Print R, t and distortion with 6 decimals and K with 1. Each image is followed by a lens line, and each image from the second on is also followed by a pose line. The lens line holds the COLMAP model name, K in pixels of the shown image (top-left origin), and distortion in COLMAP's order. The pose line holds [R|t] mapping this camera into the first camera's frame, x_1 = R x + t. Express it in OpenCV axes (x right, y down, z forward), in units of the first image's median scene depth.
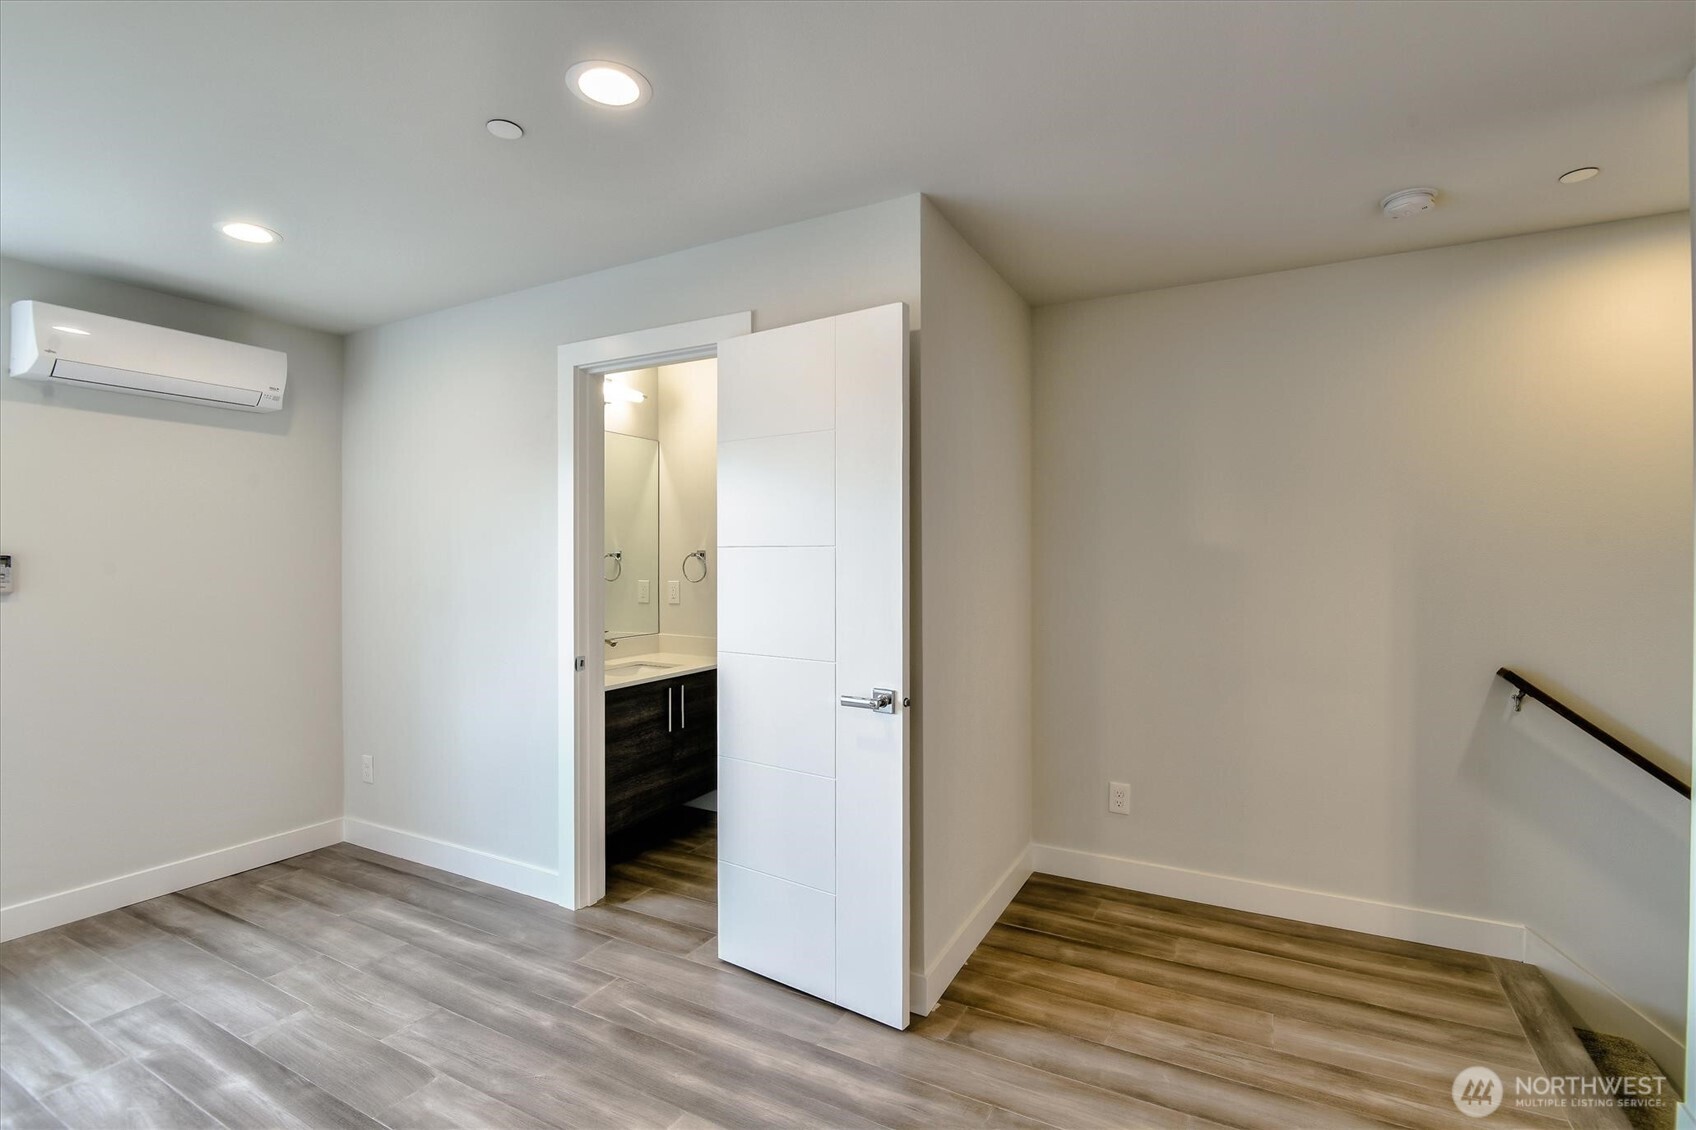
lens RADIAL K [[776.2, 0, 841.8], [0, 776.2, 559.0], [0, 0, 1]] dist [-0.020646, -0.000573]
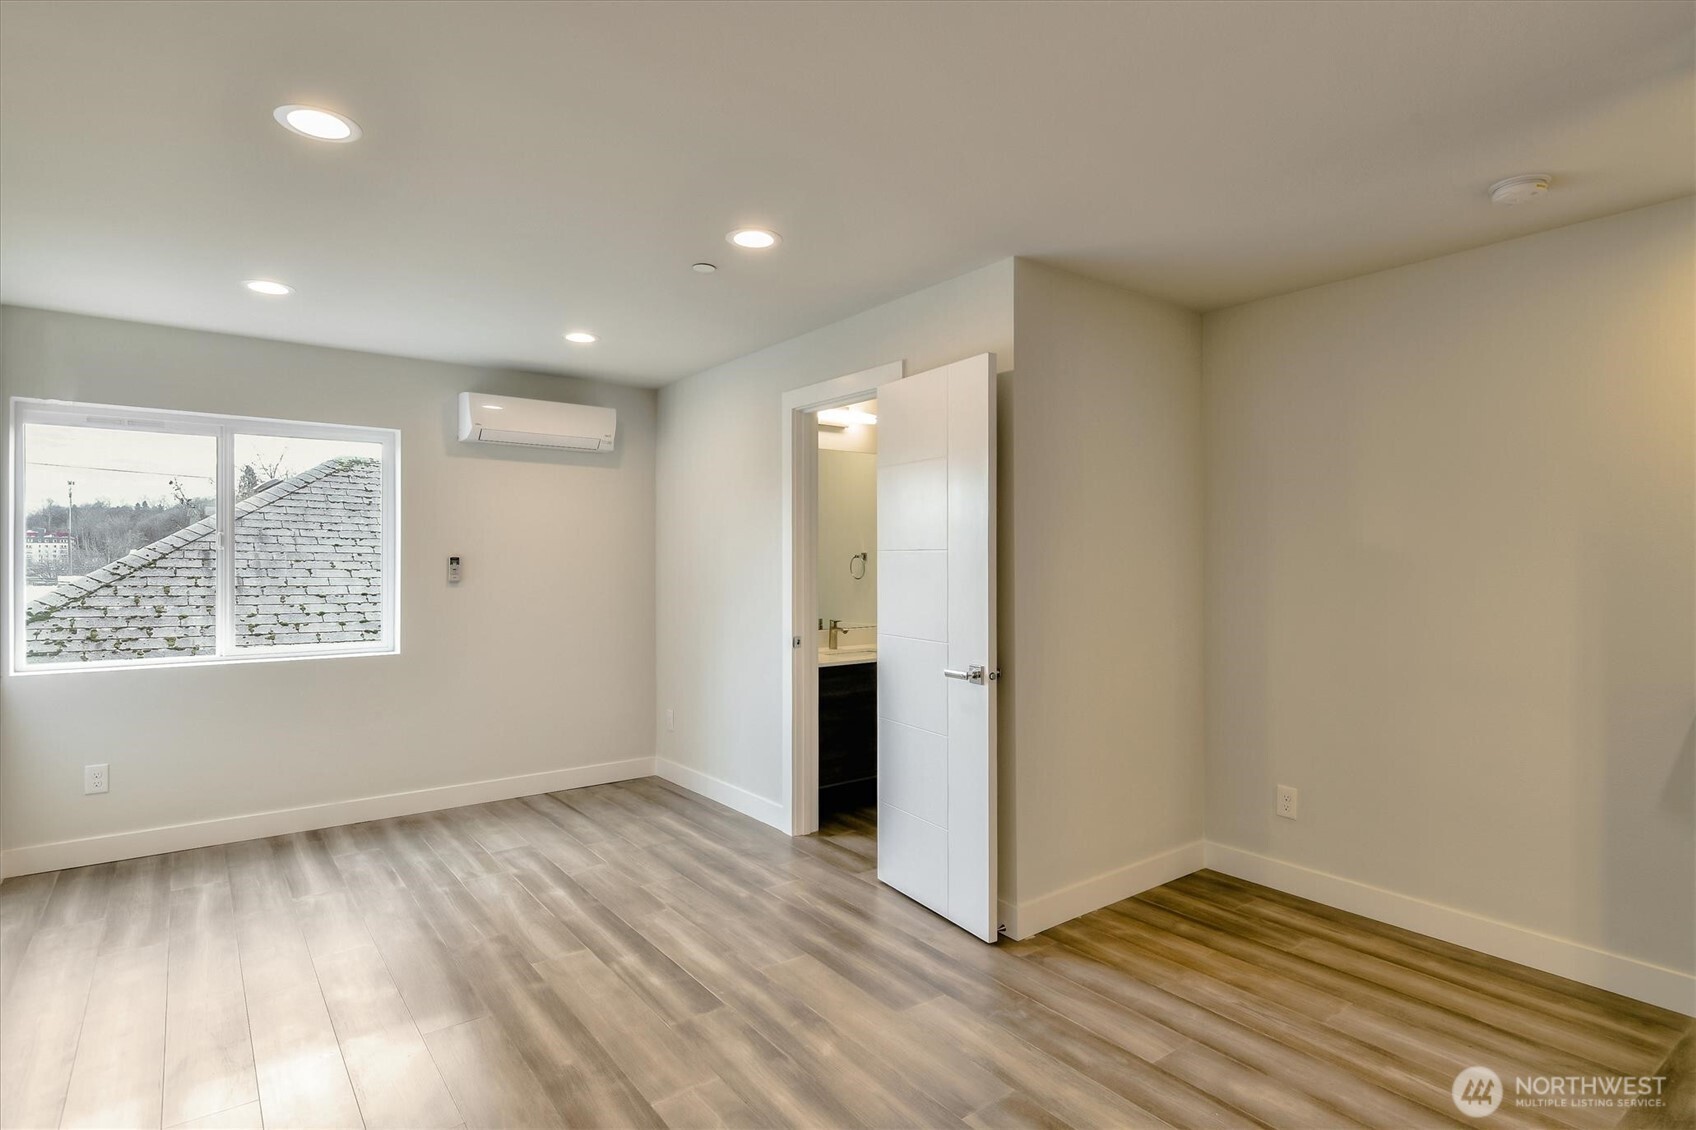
lens RADIAL K [[860.0, 0, 857.7], [0, 860.0, 559.8], [0, 0, 1]] dist [0.000317, -0.001983]
pose [[0.914487, 0.002924, -0.404604, 0.370197], [-0.002883, 0.999996, 0.000712, -0.001435], [0.404604, 0.000516, 0.914492, -0.288498]]
